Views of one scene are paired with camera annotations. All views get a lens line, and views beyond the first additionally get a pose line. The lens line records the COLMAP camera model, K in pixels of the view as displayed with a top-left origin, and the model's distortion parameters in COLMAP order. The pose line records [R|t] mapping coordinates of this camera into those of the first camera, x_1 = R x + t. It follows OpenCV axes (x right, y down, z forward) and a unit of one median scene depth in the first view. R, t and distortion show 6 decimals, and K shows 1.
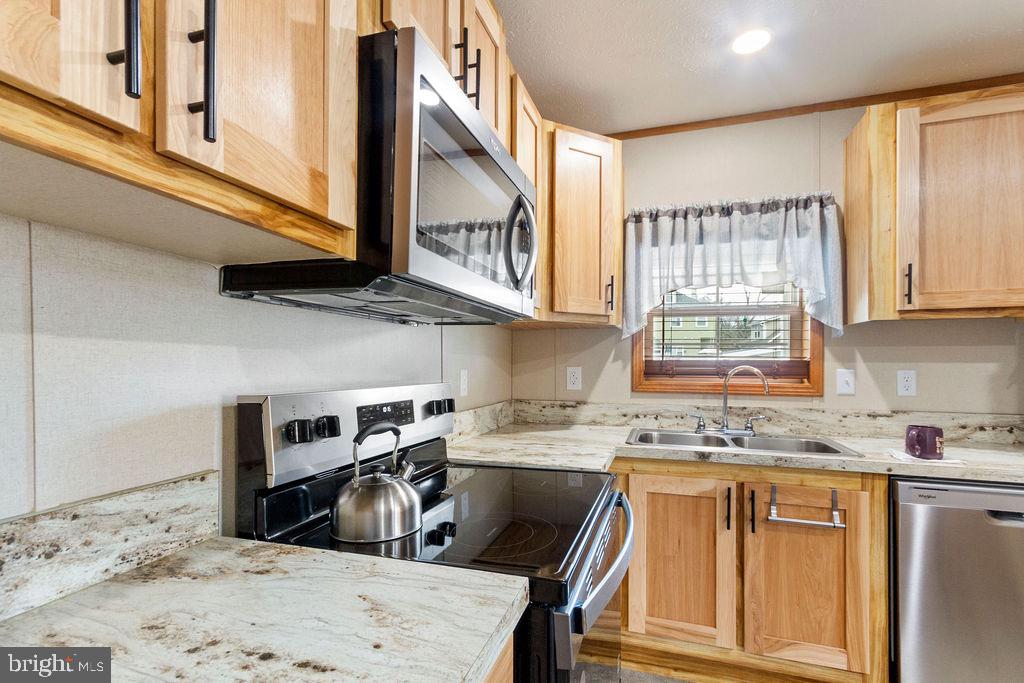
lens RADIAL K [[477.6, 0, 510.3], [0, 477.6, 356.0], [0, 0, 1]] dist [0.012066, -0.001005]
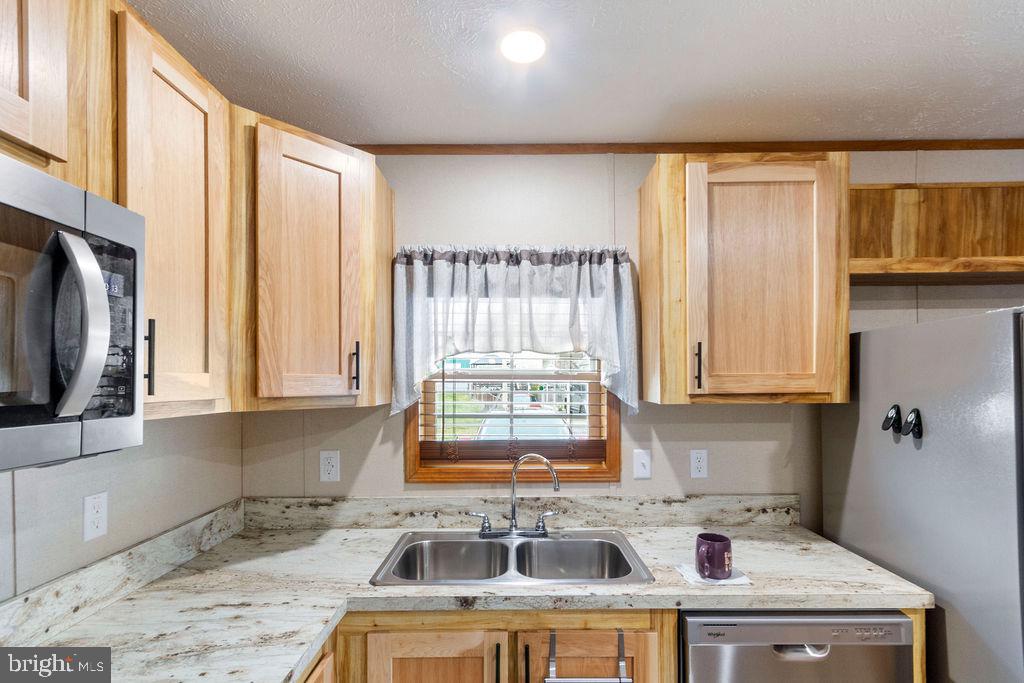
lens RADIAL K [[480.2, 0, 516.1], [0, 480.2, 368.0], [0, 0, 1]] dist [0.003685, 0.000422]
pose [[0.951712, -0.003119, 0.306977, 0.225707], [0.003845, 0.999991, -0.001758, -0.129978], [-0.306969, 0.002854, 0.951715, 0.251602]]
